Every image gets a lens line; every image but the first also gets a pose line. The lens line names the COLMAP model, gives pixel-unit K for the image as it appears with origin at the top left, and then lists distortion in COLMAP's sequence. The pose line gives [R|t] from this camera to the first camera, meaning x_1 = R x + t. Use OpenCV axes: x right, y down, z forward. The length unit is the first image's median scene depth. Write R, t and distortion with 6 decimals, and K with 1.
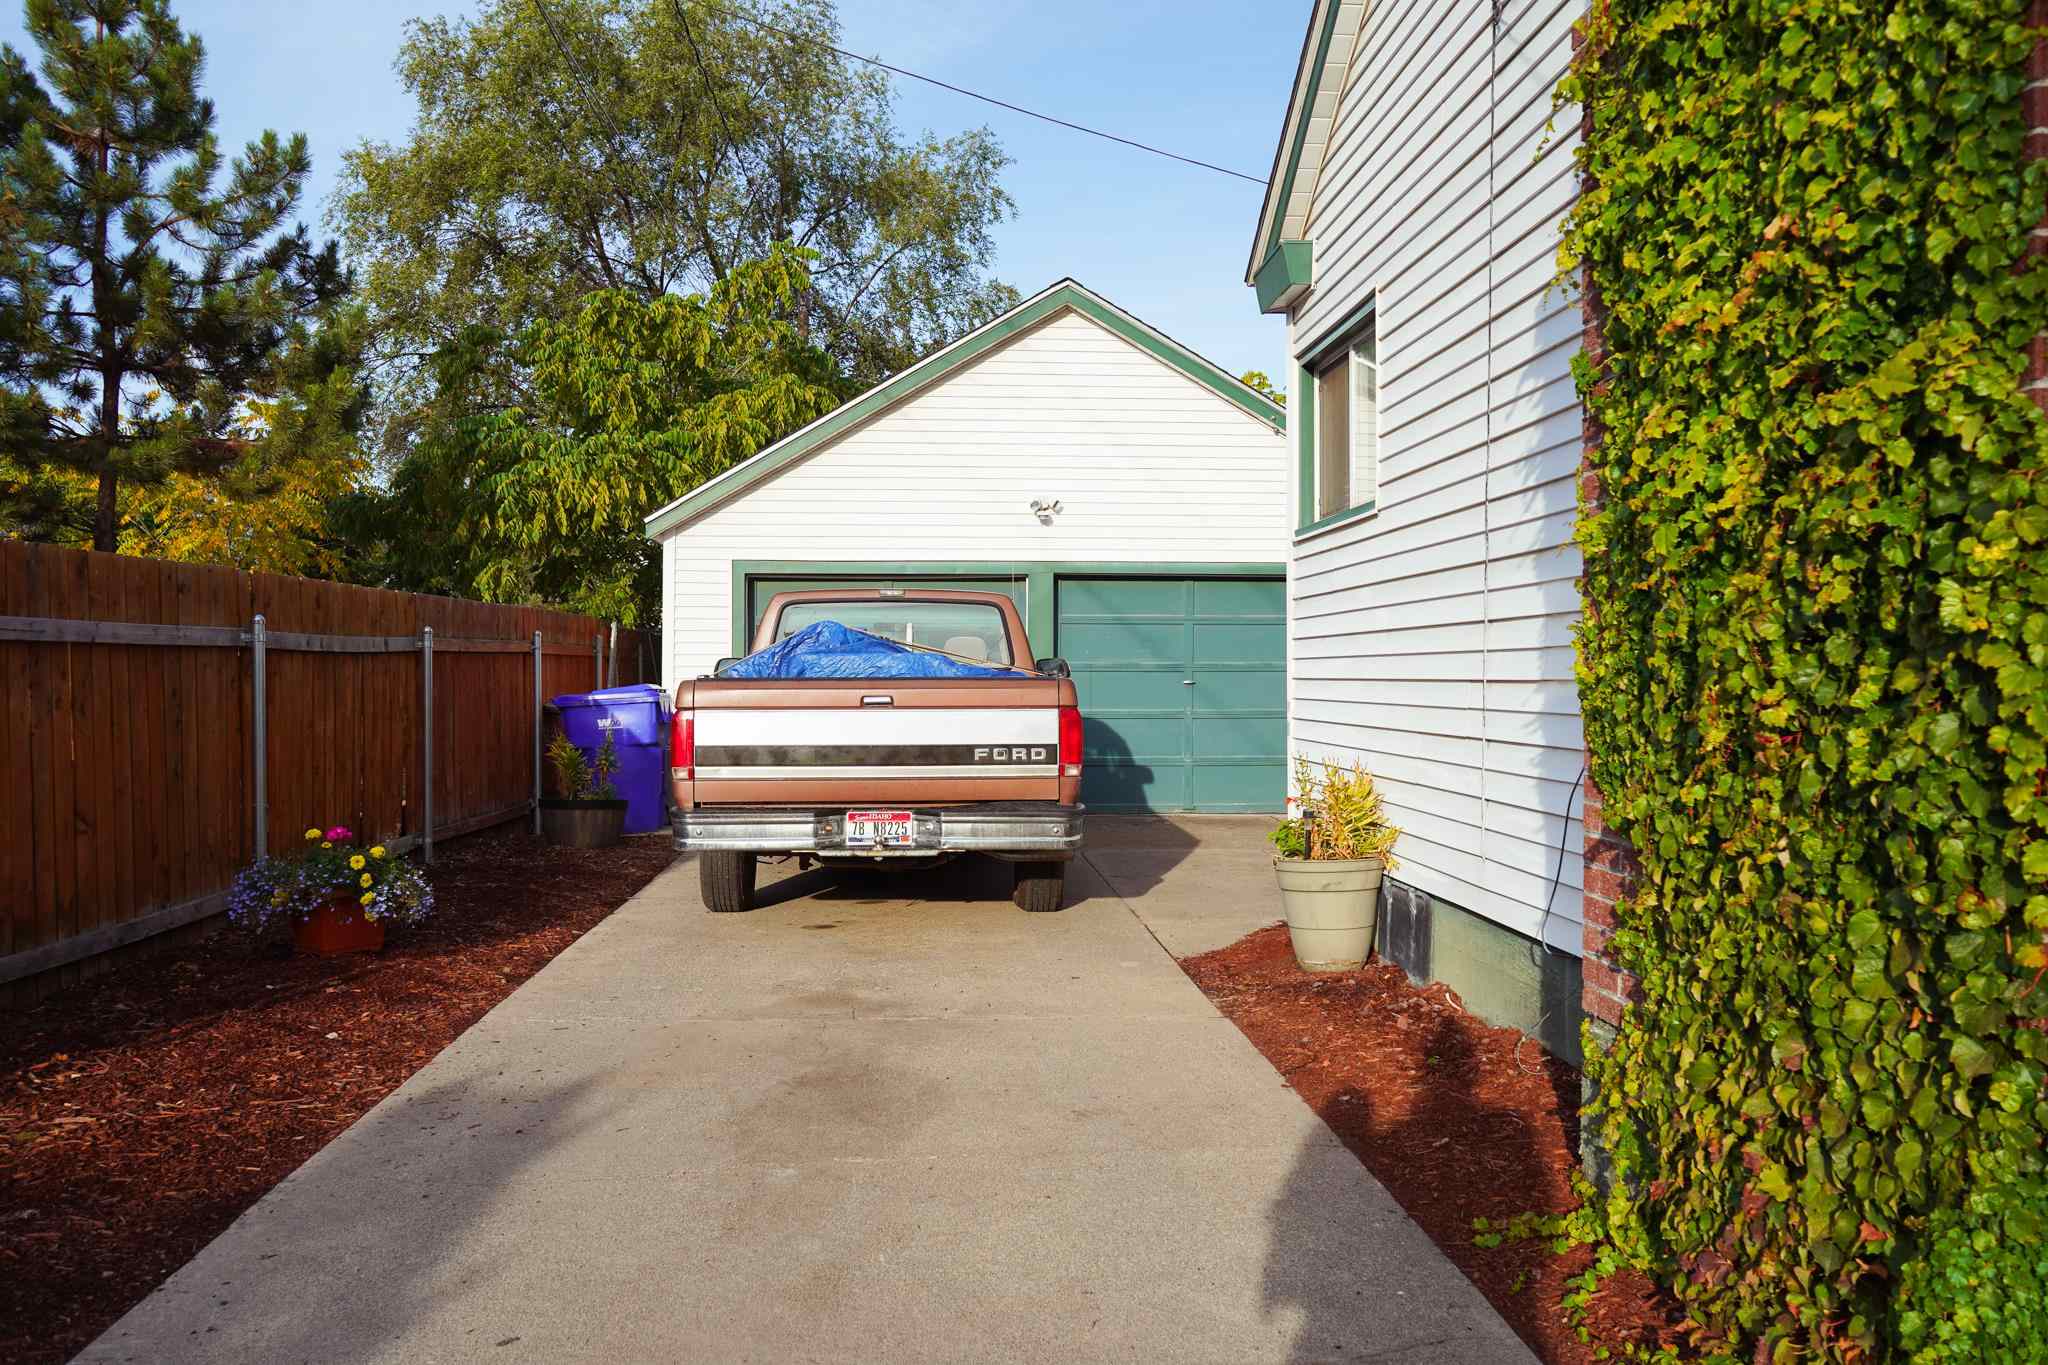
lens RADIAL K [[1689.9, 0, 1034.8], [0, 1689.9, 682.4], [0, 0, 1]] dist [0.009602, 0.007901]
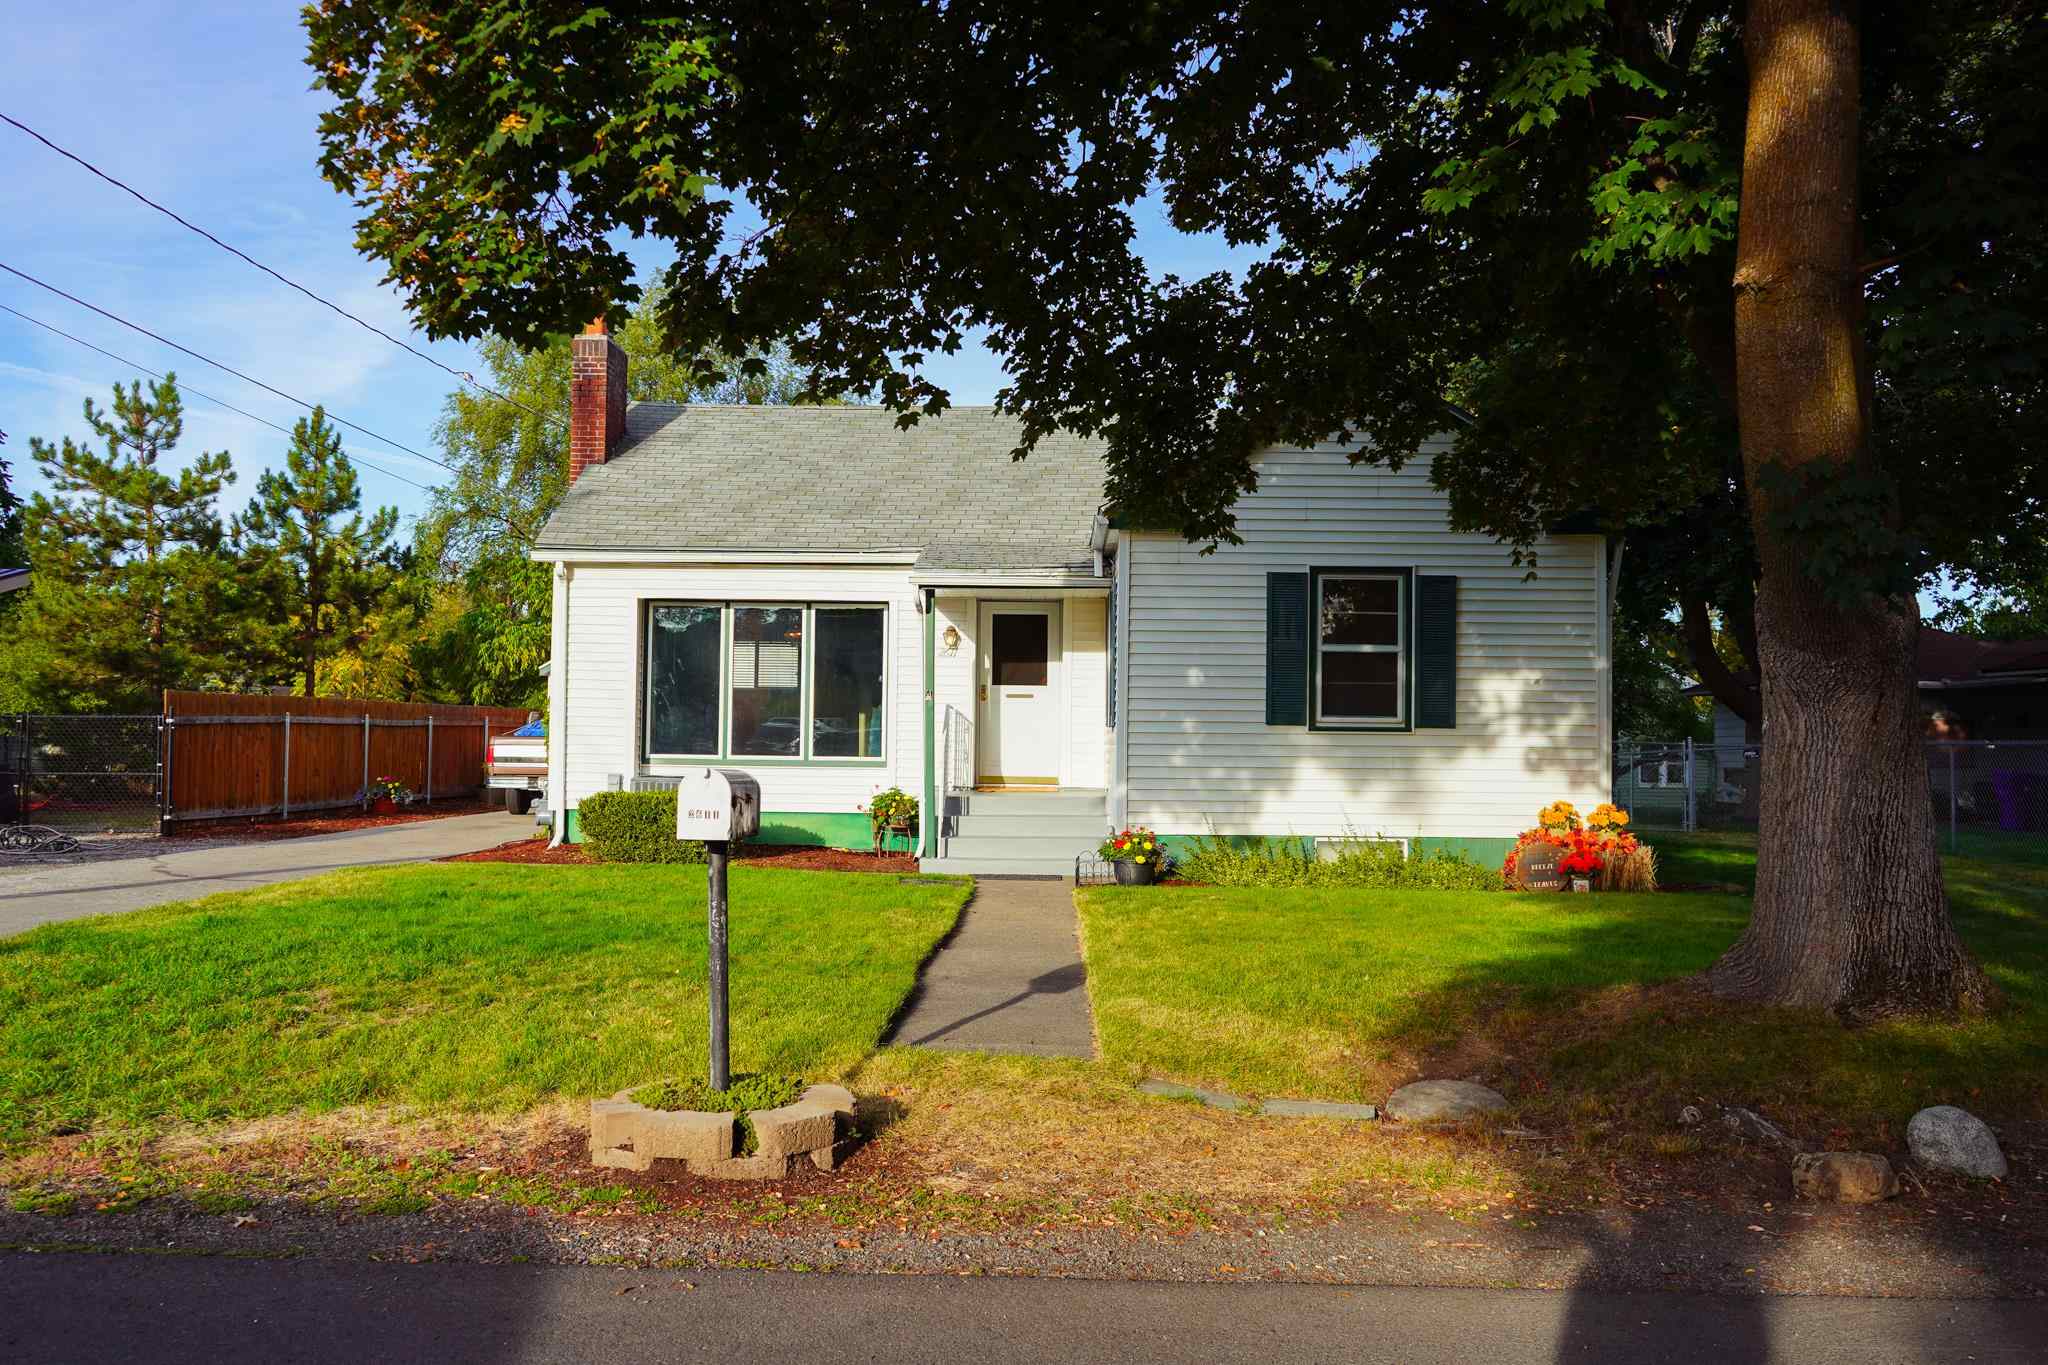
lens RADIAL K [[1754.4, 0, 1024.0], [0, 1754.4, 682.5], [0, 0, 1]] dist [0.004761, 0.001127]
pose [[0.996014, 0.007971, -0.088838, 0.663412], [-0.011573, 0.999128, -0.040108, 0.011505], [0.088441, 0.040976, 0.995238, -1.356959]]
